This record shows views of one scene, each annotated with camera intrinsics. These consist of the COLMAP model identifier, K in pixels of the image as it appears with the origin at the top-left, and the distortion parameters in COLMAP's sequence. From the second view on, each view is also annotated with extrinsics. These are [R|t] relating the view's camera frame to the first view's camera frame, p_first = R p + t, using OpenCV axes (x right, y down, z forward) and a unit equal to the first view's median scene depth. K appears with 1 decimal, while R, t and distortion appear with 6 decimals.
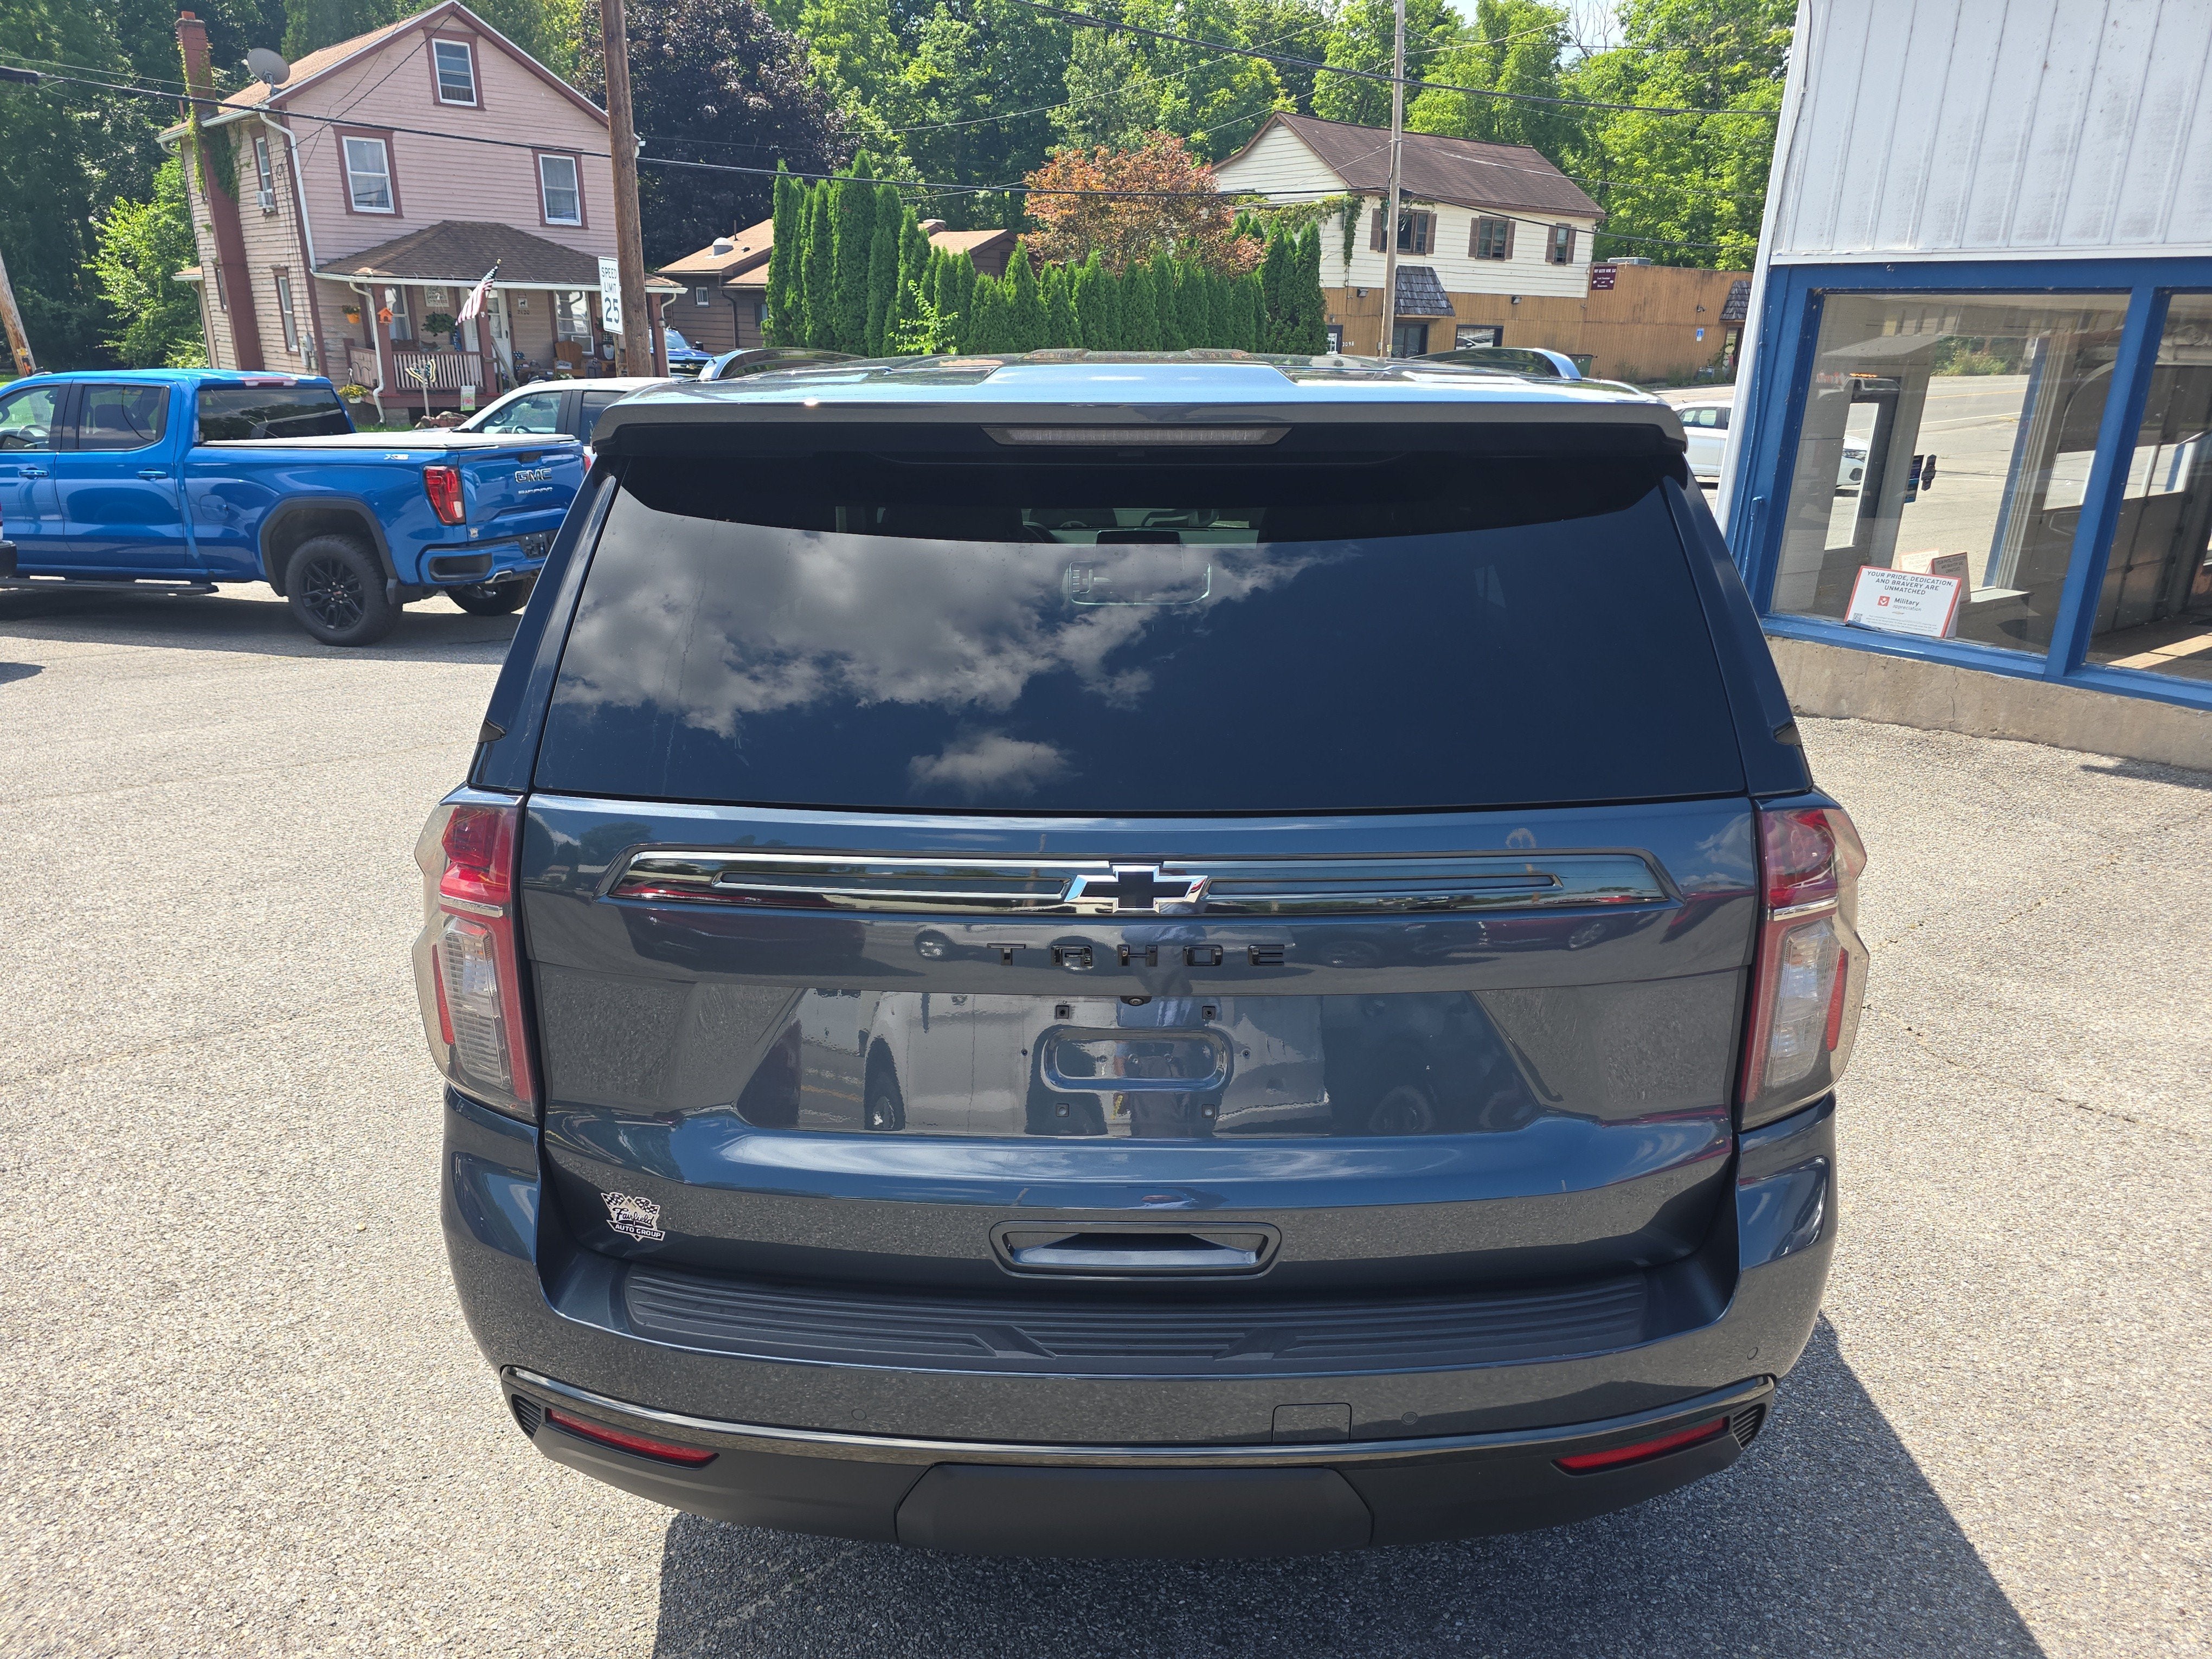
lens RADIAL K [[1497.6, 0, 1119.5], [0, 1497.6, 828.6], [0, 0, 1]] dist [0.033298, -0.025619]
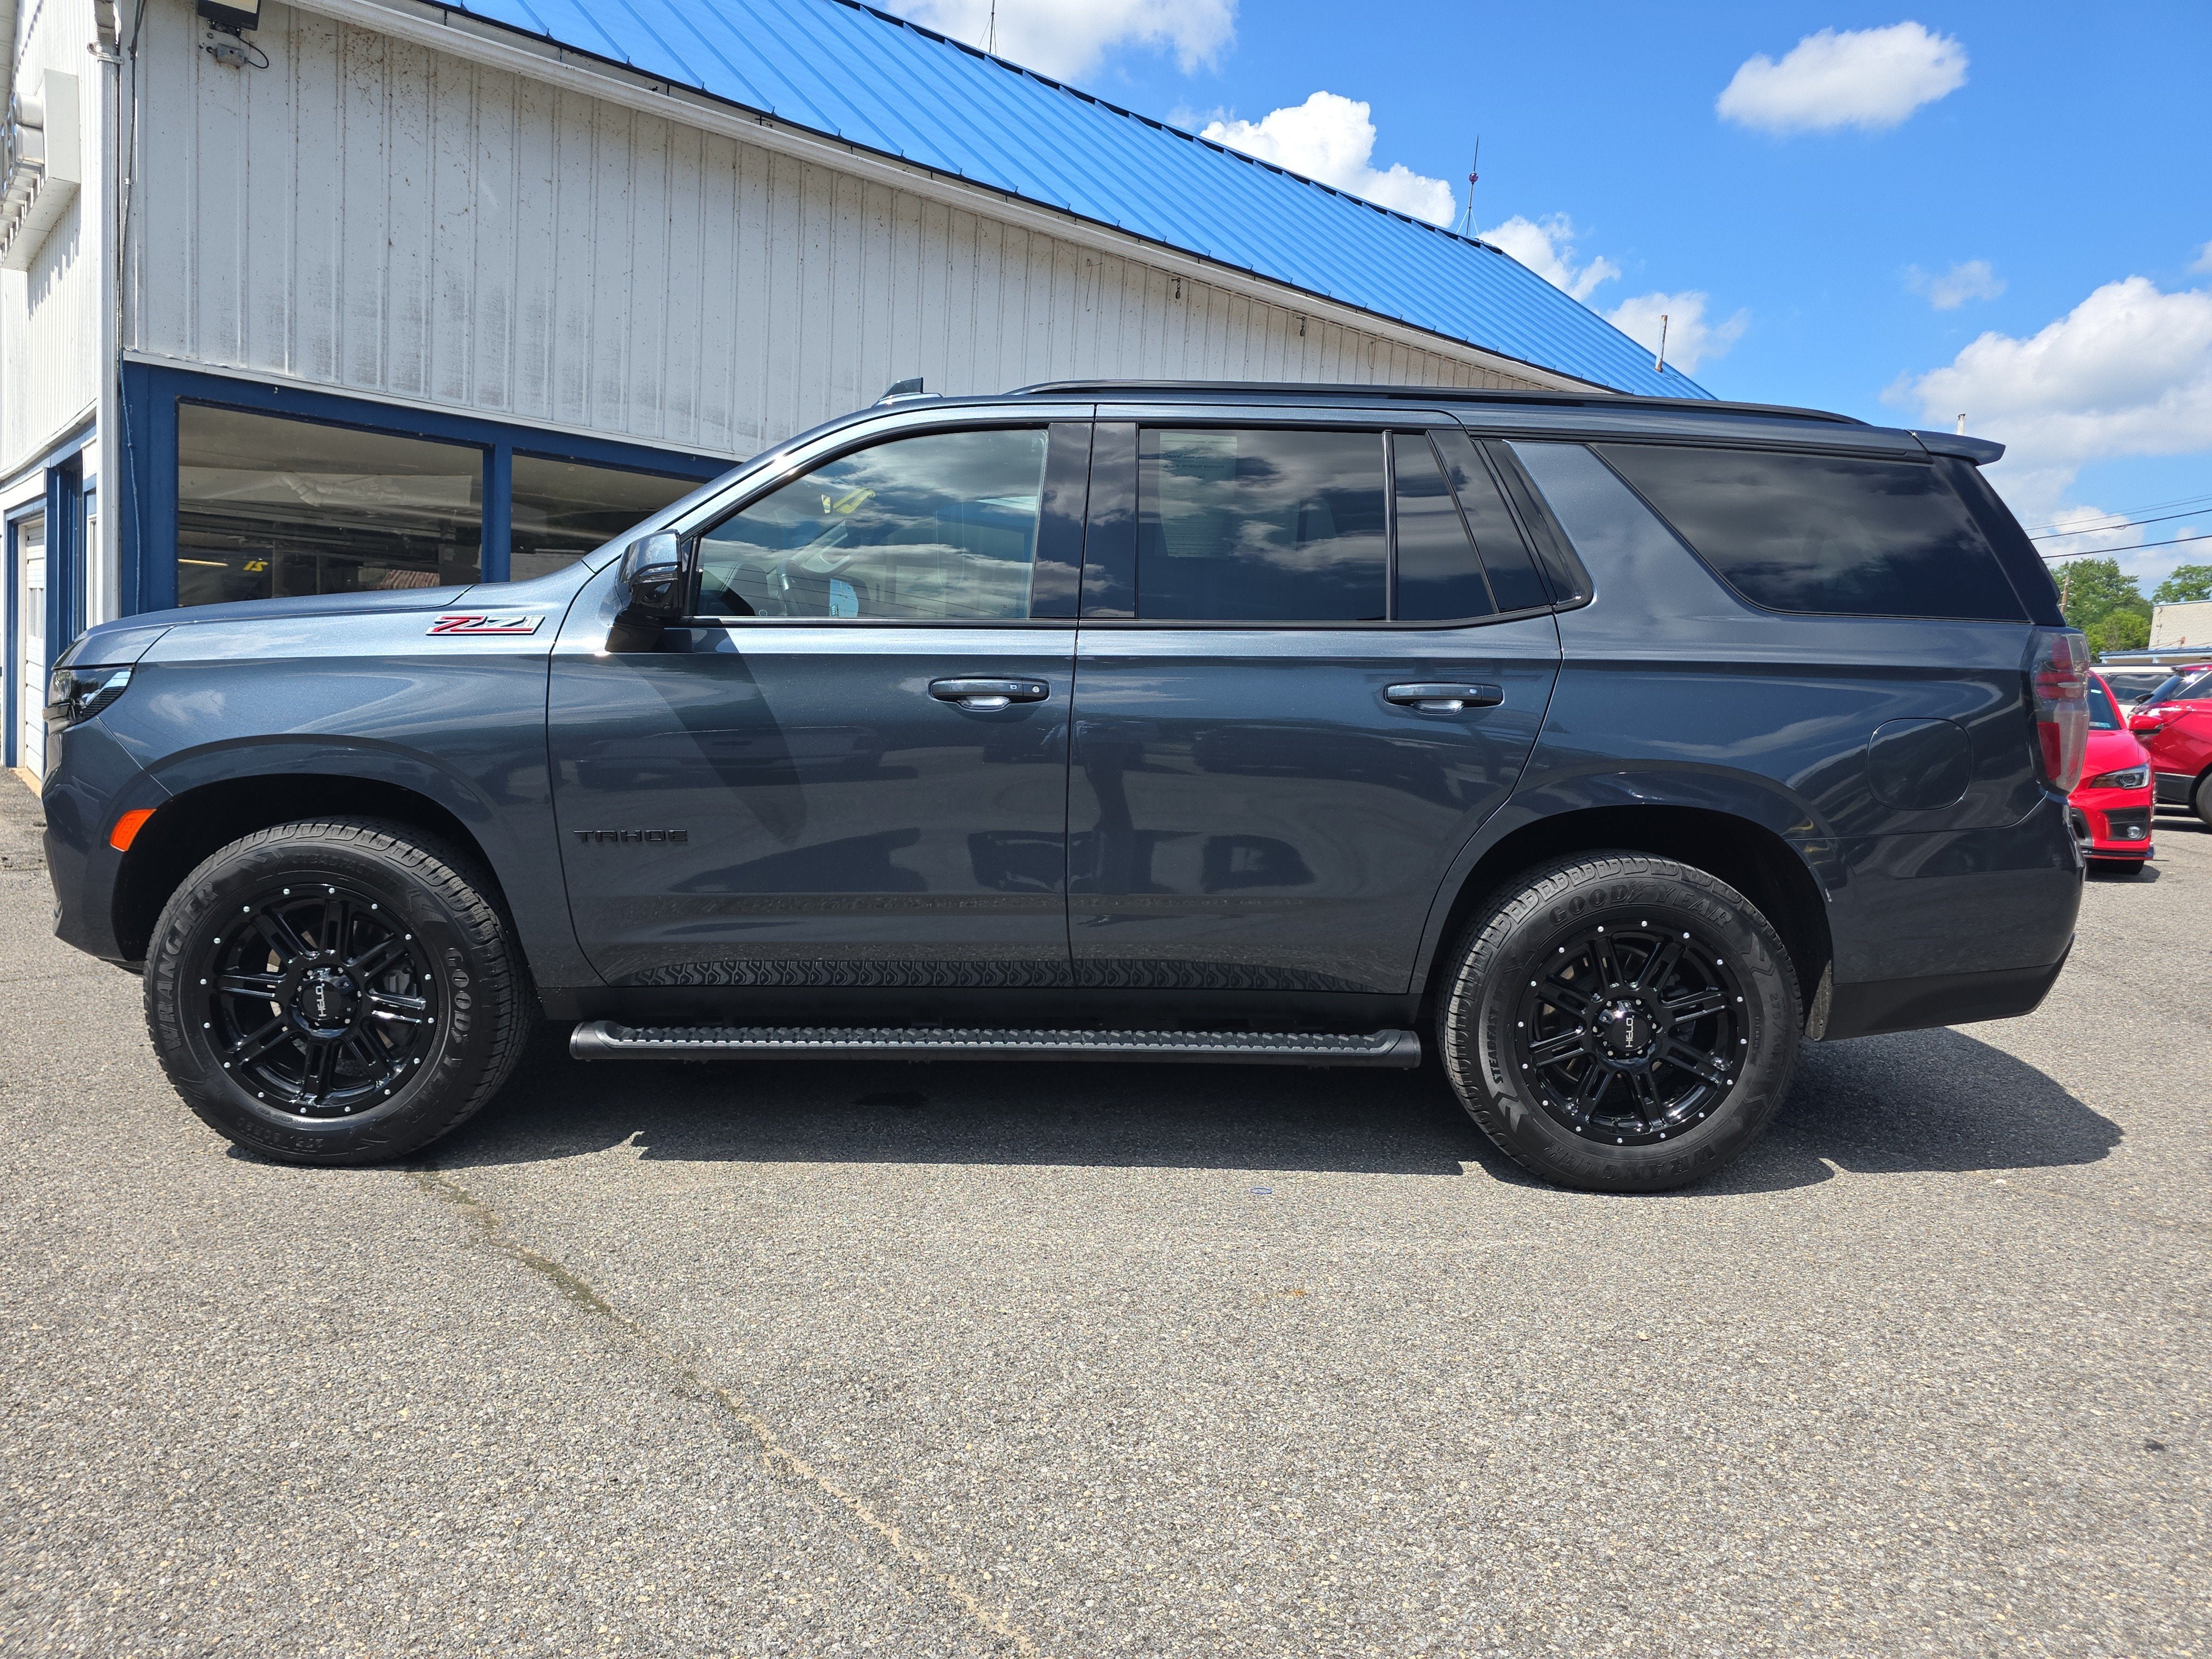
lens RADIAL K [[1497.7, 0, 1107.2], [0, 1497.7, 827.9], [0, 0, 1]] dist [0.045864, -0.043709]
pose [[-0.019330, -0.122373, 0.992296, -0.582663], [0.244511, 0.961766, 0.123371, -0.080891], [-0.969454, 0.245012, 0.011330, 0.549419]]
